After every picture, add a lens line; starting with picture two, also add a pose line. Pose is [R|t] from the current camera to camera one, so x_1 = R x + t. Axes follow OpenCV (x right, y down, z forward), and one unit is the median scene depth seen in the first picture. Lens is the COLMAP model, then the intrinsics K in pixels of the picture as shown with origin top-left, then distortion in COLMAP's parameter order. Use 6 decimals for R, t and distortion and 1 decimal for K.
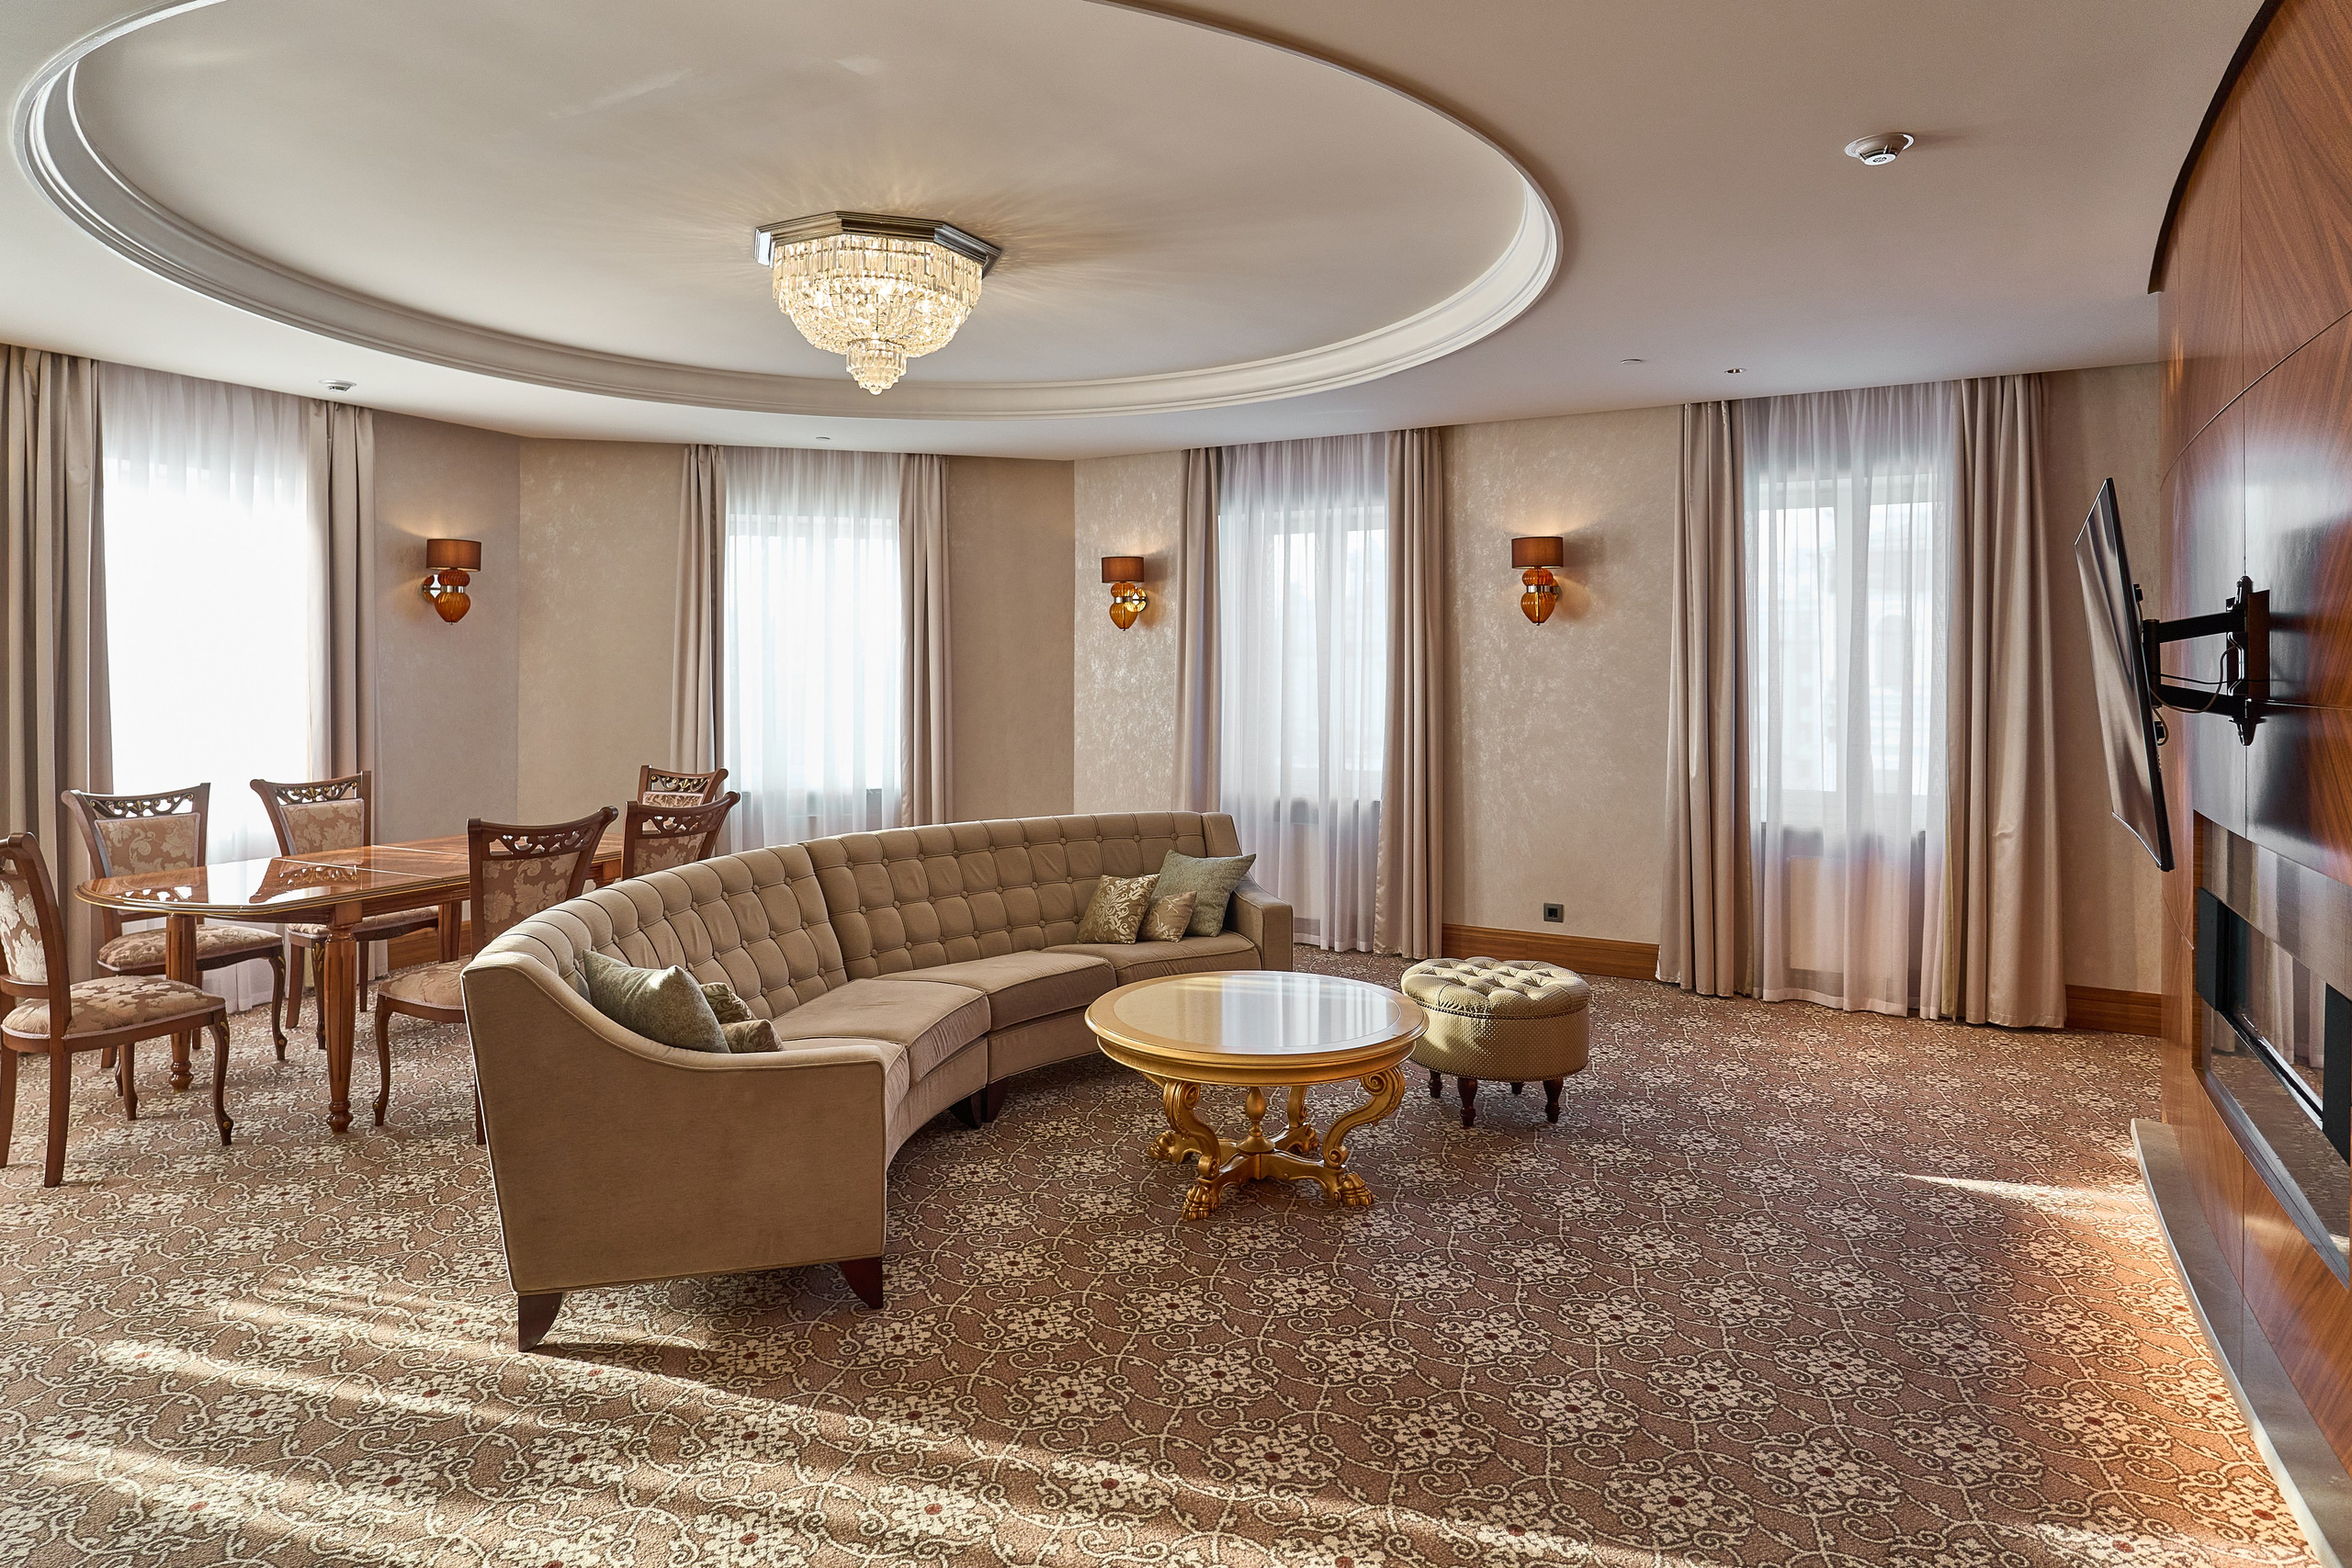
lens RADIAL K [[1348.7, 0, 1171.8], [0, 1348.7, 649.9], [0, 0, 1]] dist [-0.017870, 0.003805]
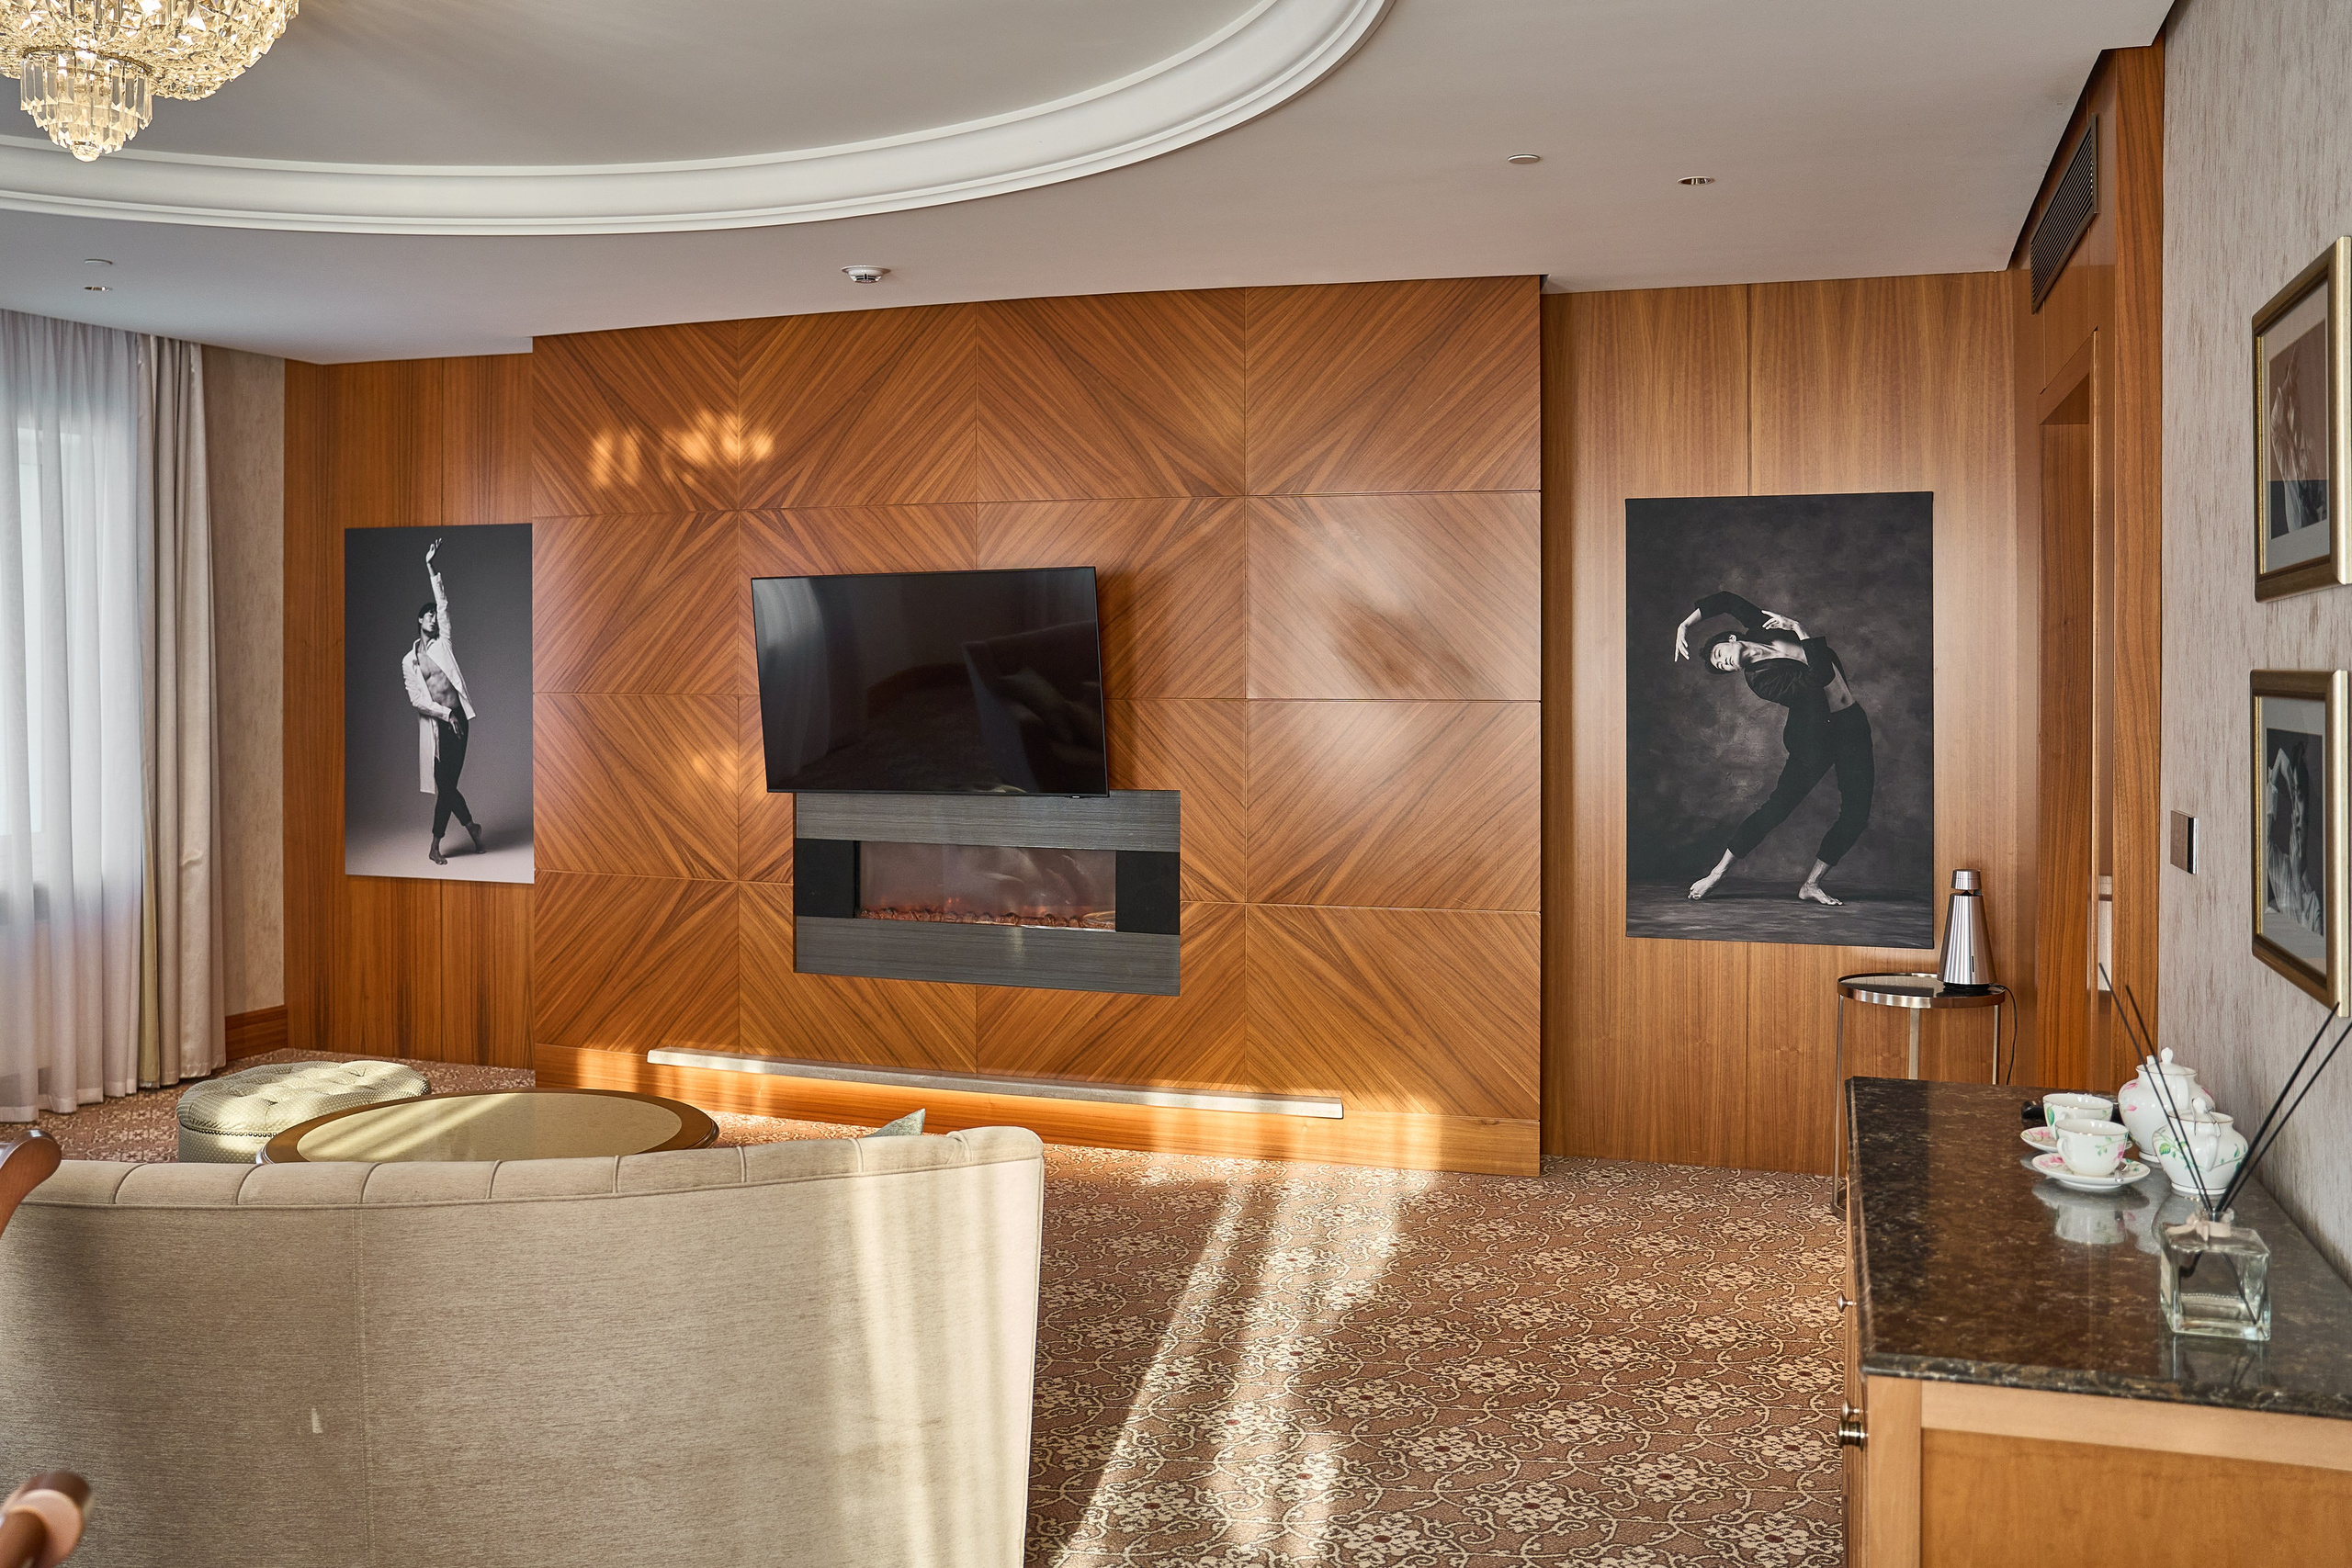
lens RADIAL K [[2132.7, 0, 1174.0], [0, 2132.7, 654.6], [0, 0, 1]] dist [-0.078162, 0.101879]
pose [[-0.155617, -0.002991, 0.987813, -0.898199], [-0.013264, 0.999912, 0.000938, -0.009898], [-0.987728, -0.012956, -0.155643, 0.611649]]
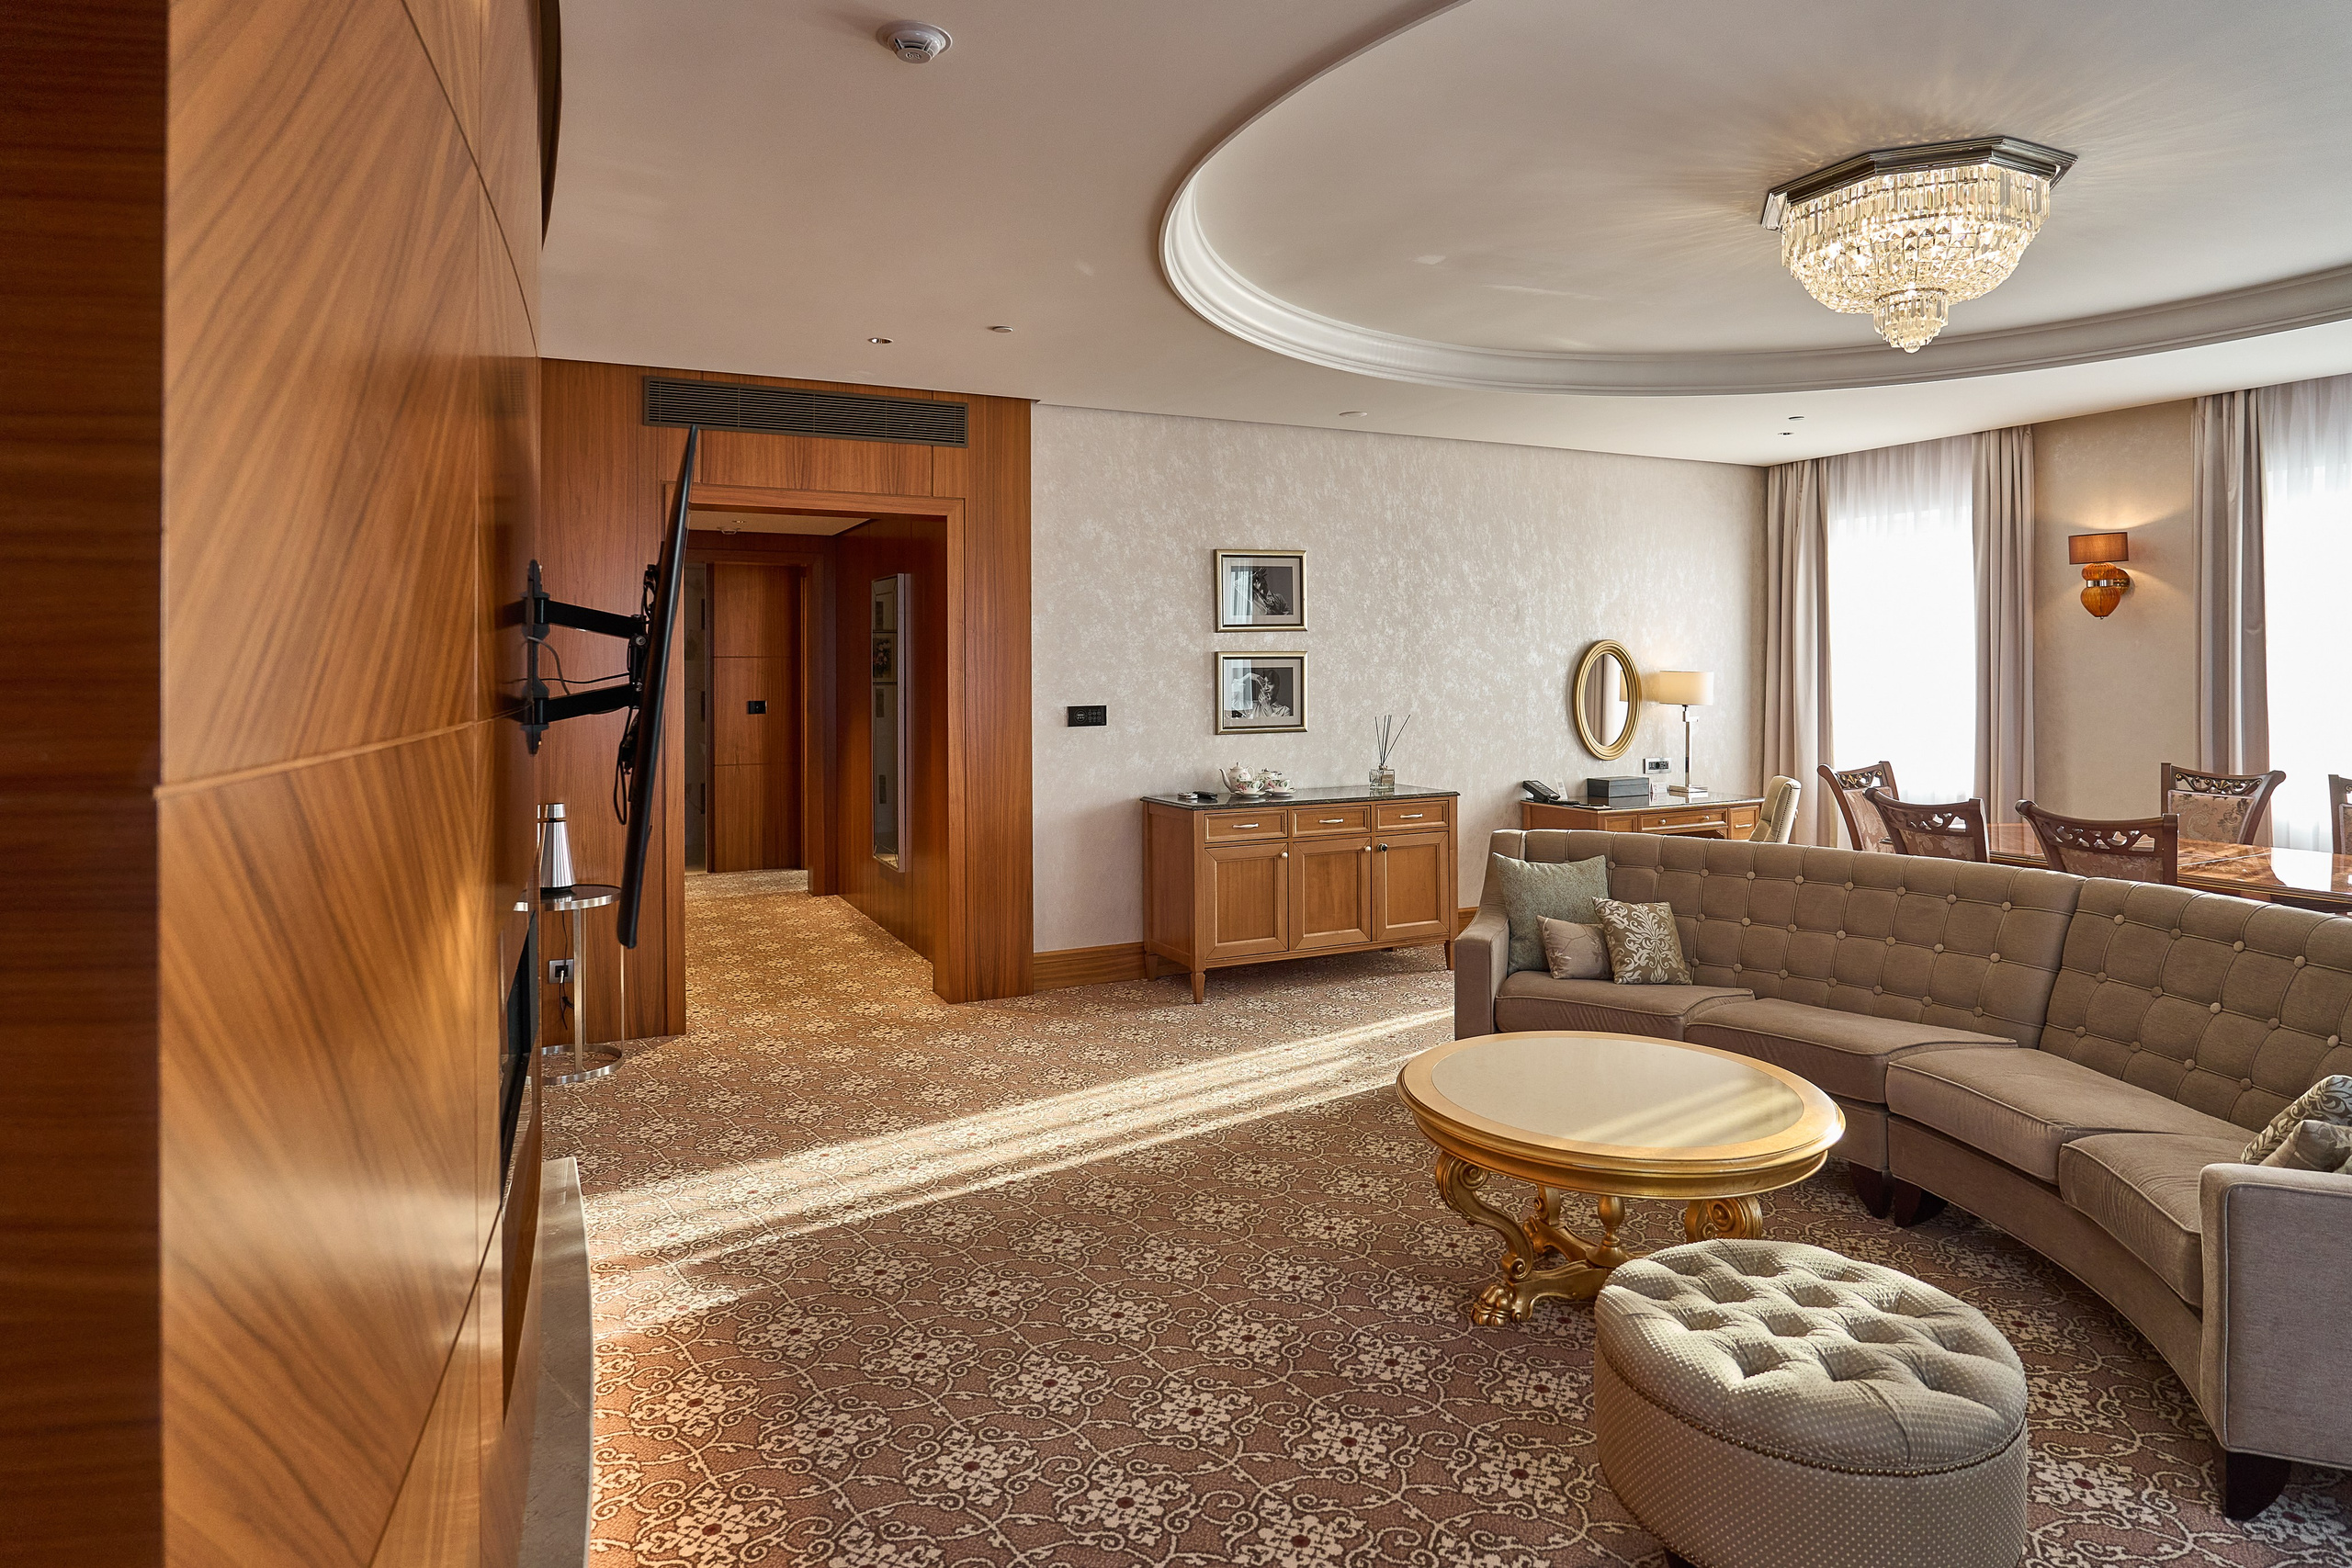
lens RADIAL K [[1351.6, 0, 1177.6], [0, 1351.6, 653.7], [0, 0, 1]] dist [-0.019620, 0.005195]
pose [[-0.609716, -0.004024, -0.792610, 0.646771], [0.012853, 0.999805, -0.014963, 0.011467], [0.792516, -0.019310, -0.609546, 0.977786]]
